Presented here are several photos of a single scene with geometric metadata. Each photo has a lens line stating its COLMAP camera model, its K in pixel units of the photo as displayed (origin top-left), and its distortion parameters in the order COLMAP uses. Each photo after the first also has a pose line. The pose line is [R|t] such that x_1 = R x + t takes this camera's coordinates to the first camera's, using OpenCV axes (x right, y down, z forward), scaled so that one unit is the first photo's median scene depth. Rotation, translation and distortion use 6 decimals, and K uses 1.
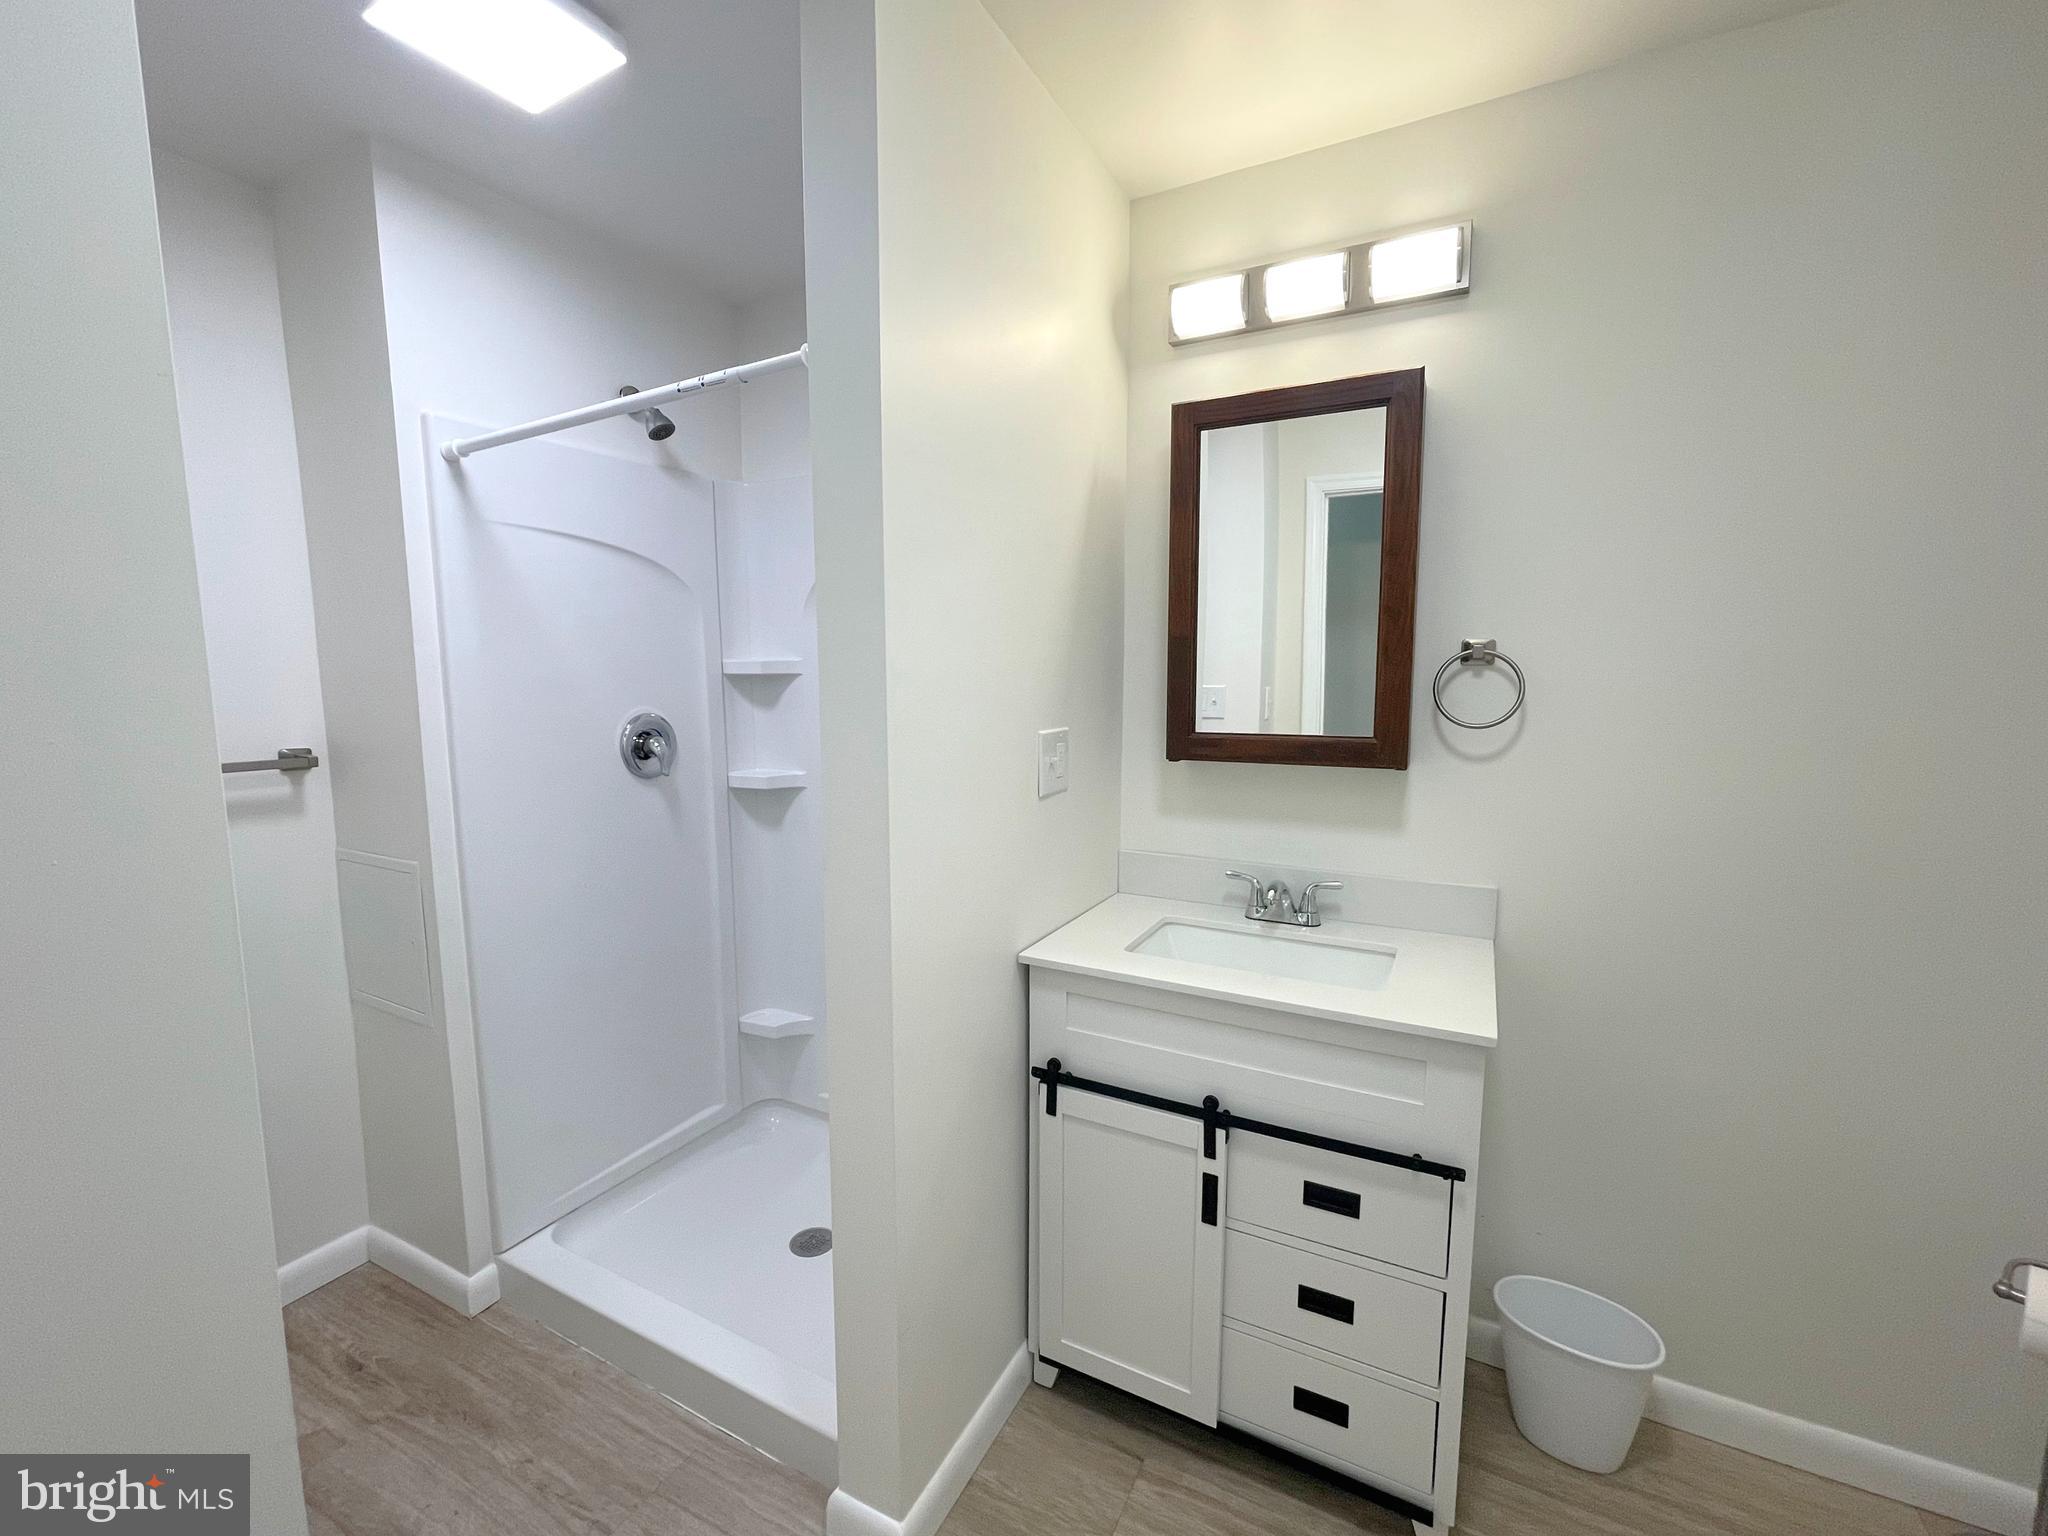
lens RADIAL K [[854.5, 0, 1004.4], [0, 854.5, 774.9], [0, 0, 1]] dist [-0.000290, 0.000240]
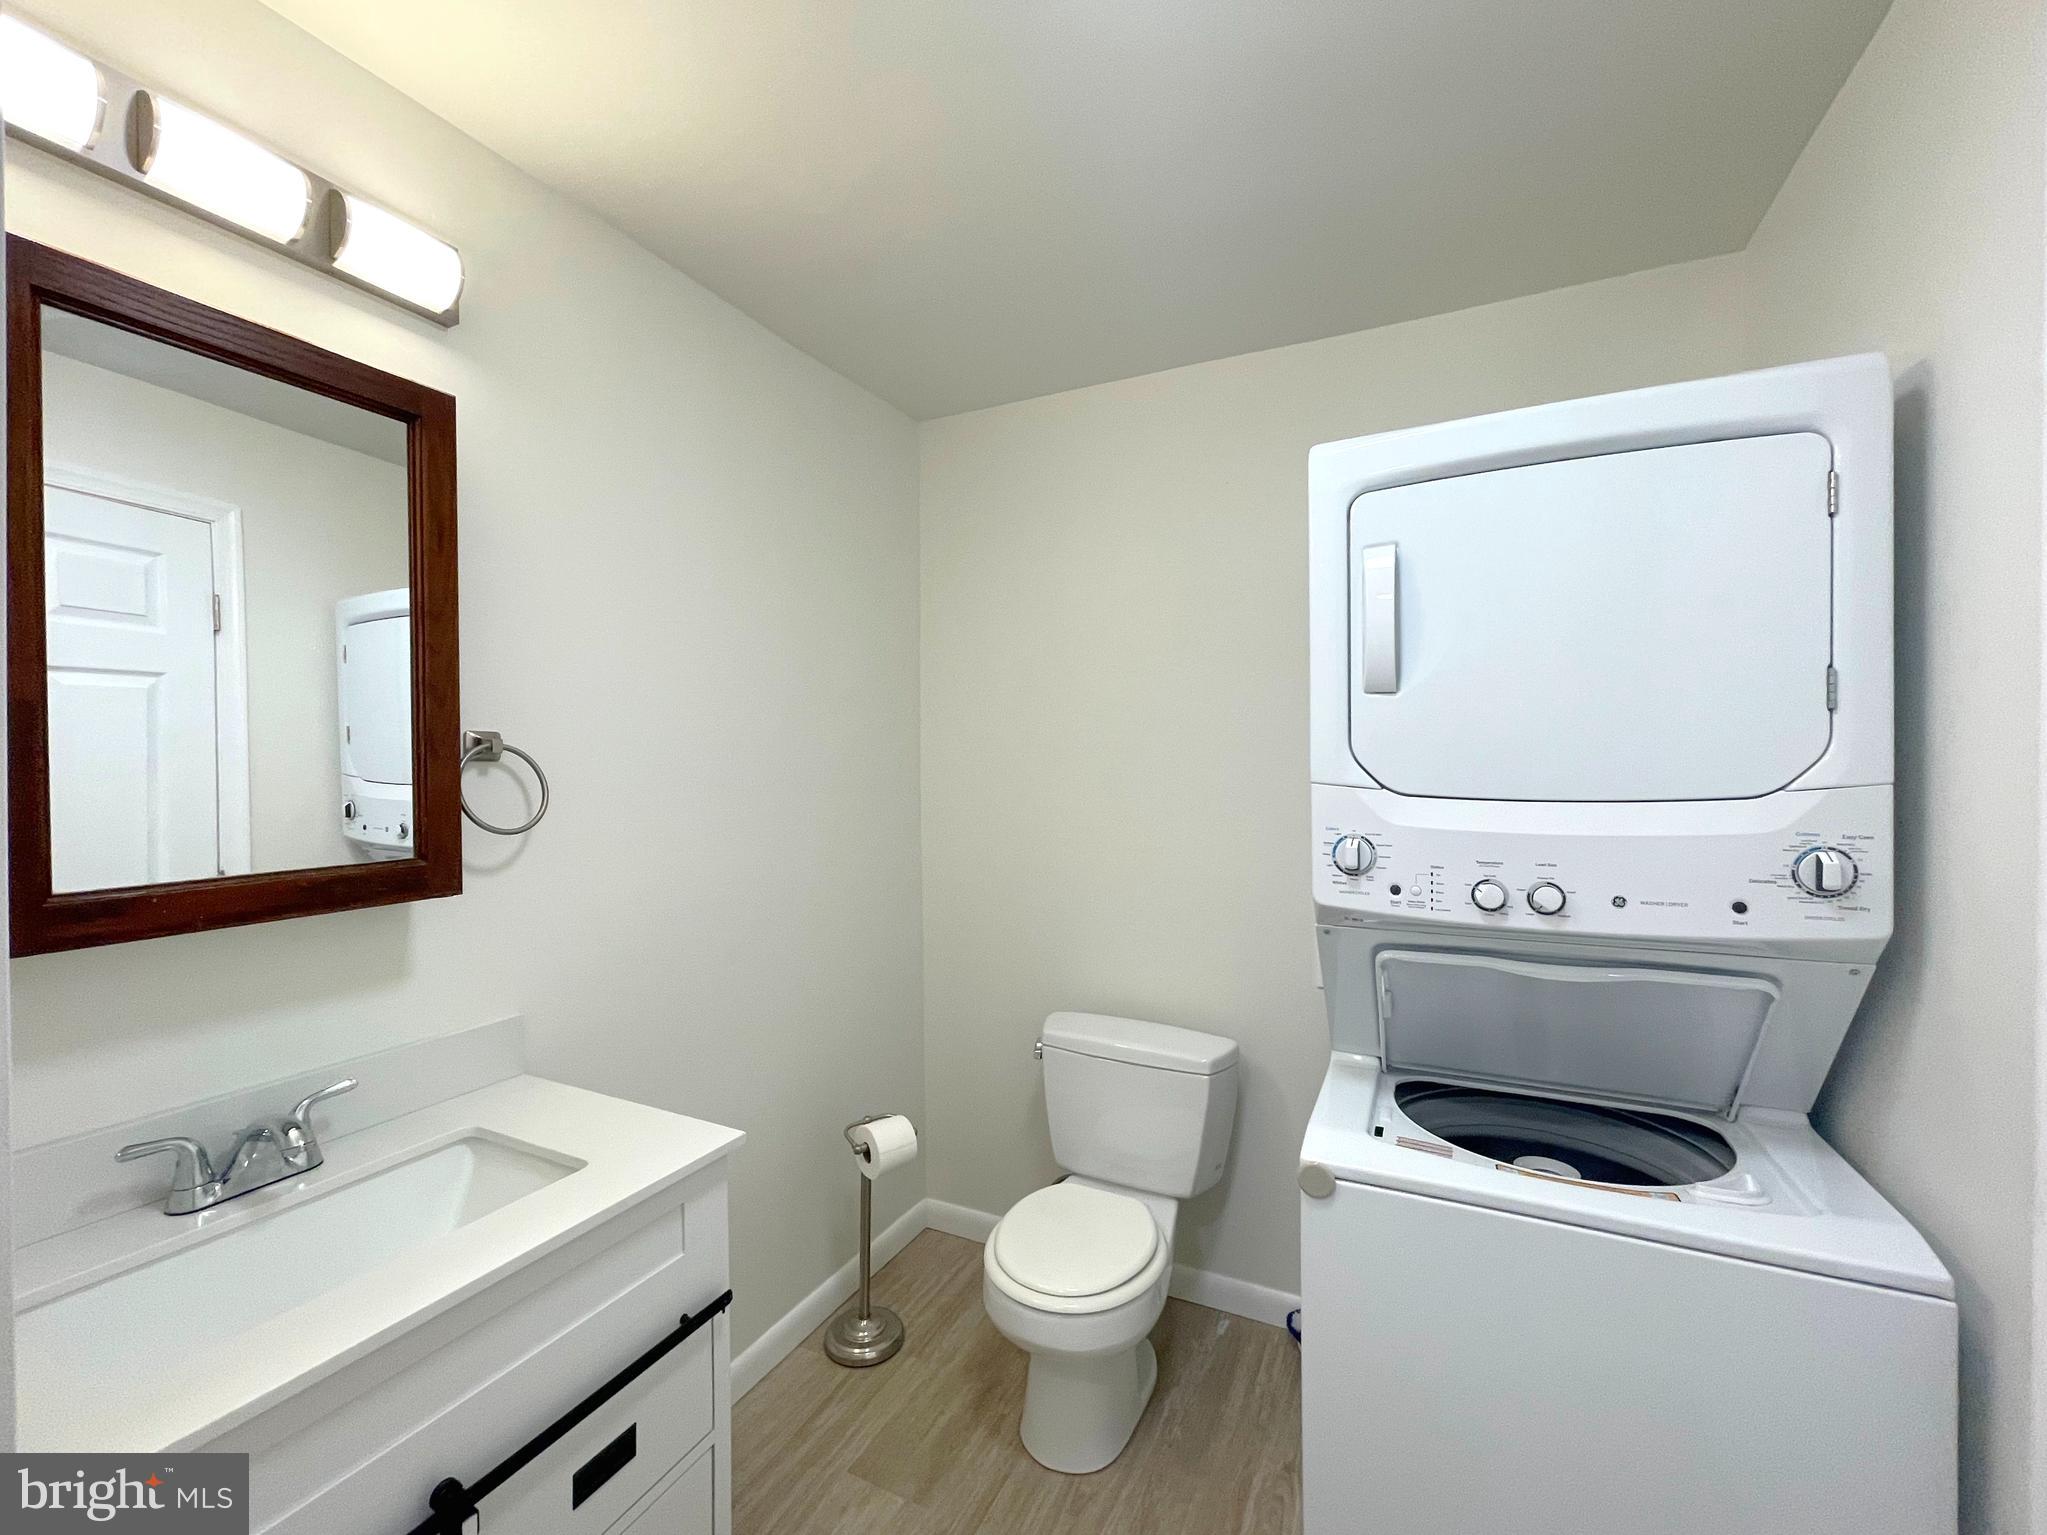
lens RADIAL K [[854.1, 0, 1004.0], [0, 854.1, 774.4], [0, 0, 1]] dist [-0.000290, 0.000240]
pose [[-0.040942, -0.009913, 0.999112, -0.261279], [0.130909, 0.991278, 0.015200, -0.048414], [-0.990549, 0.131415, -0.039287, 0.422759]]
